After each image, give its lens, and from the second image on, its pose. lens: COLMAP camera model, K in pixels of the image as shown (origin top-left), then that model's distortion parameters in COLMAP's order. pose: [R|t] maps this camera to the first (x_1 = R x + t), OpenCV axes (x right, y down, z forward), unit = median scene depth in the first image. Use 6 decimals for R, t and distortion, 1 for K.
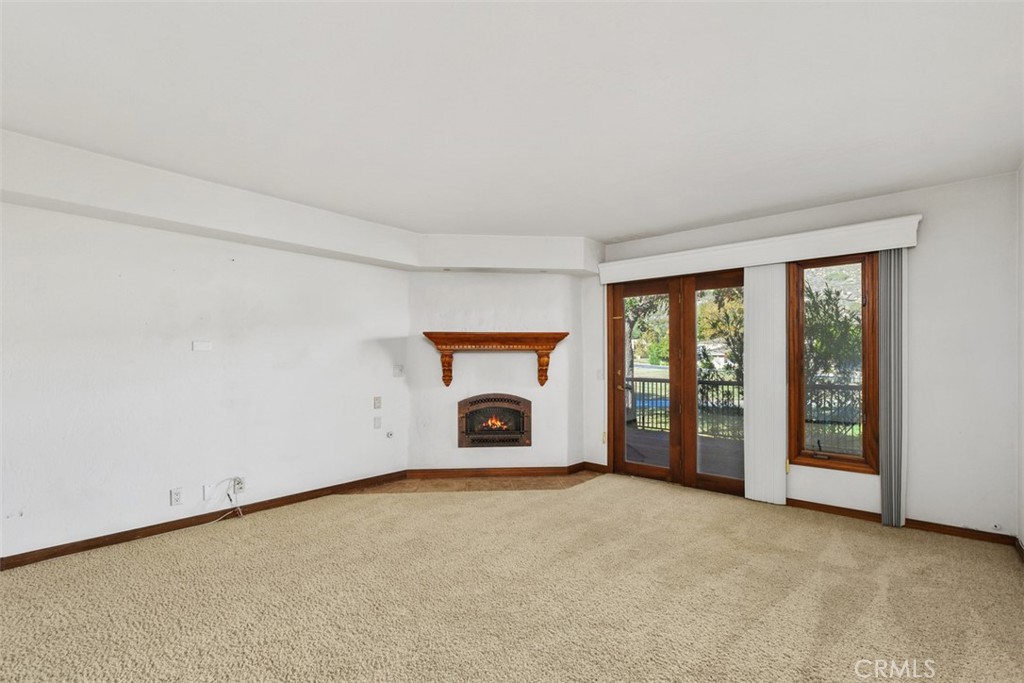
lens RADIAL K [[473.9, 0, 517.4], [0, 473.9, 359.0], [0, 0, 1]] dist [0.001694, -0.000723]
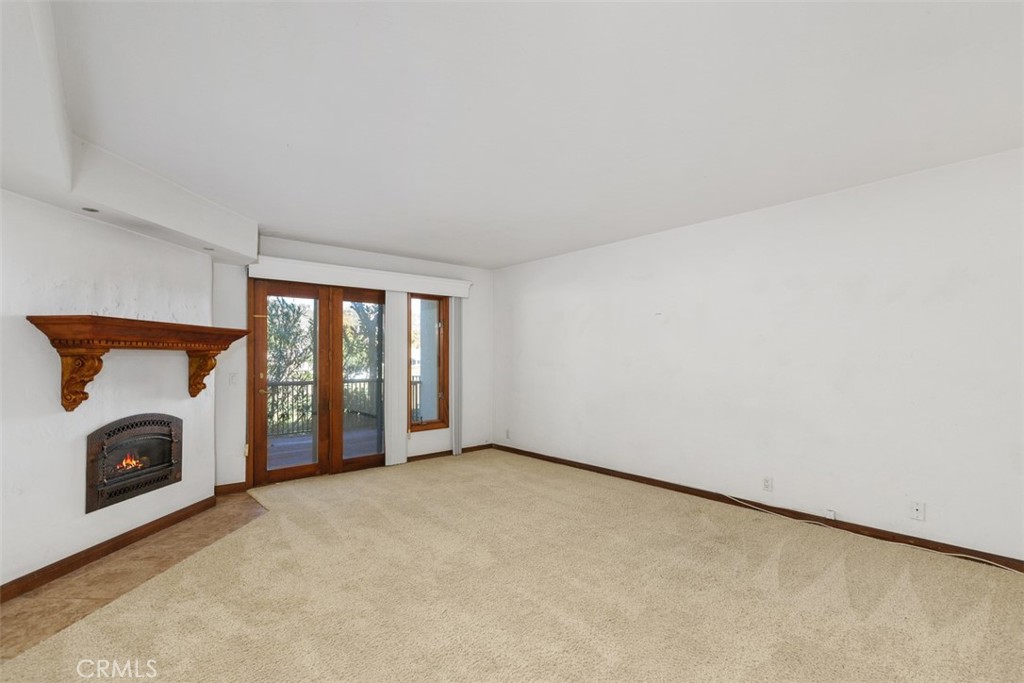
lens RADIAL K [[463.5, 0, 509.4], [0, 463.5, 353.5], [0, 0, 1]] dist [0.001959, 0.000020]
pose [[0.151533, 0.007987, 0.988420, -0.631471], [0.010538, 0.999897, -0.009695, -0.001423], [-0.988396, 0.011885, 0.151433, 0.398426]]
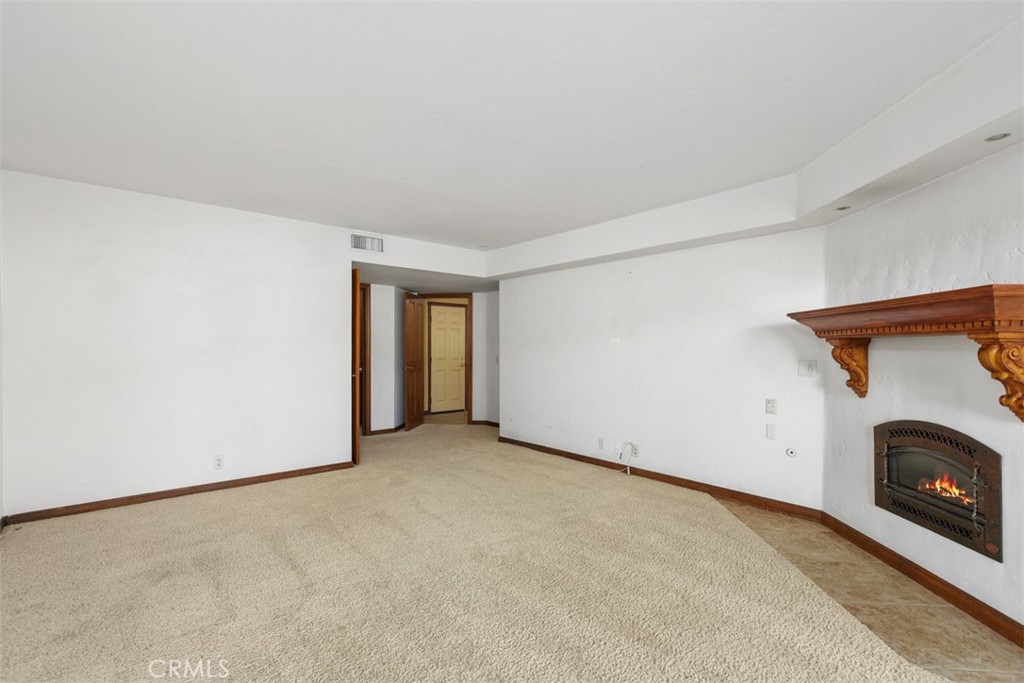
lens RADIAL K [[463.5, 0, 509.4], [0, 463.5, 353.5], [0, 0, 1]] dist [0.001959, 0.000020]
pose [[-0.157144, 0.008683, -0.987538, 0.518316], [-0.011096, 0.999883, 0.010558, -0.000073], [0.987513, 0.012617, -0.157029, 0.658197]]
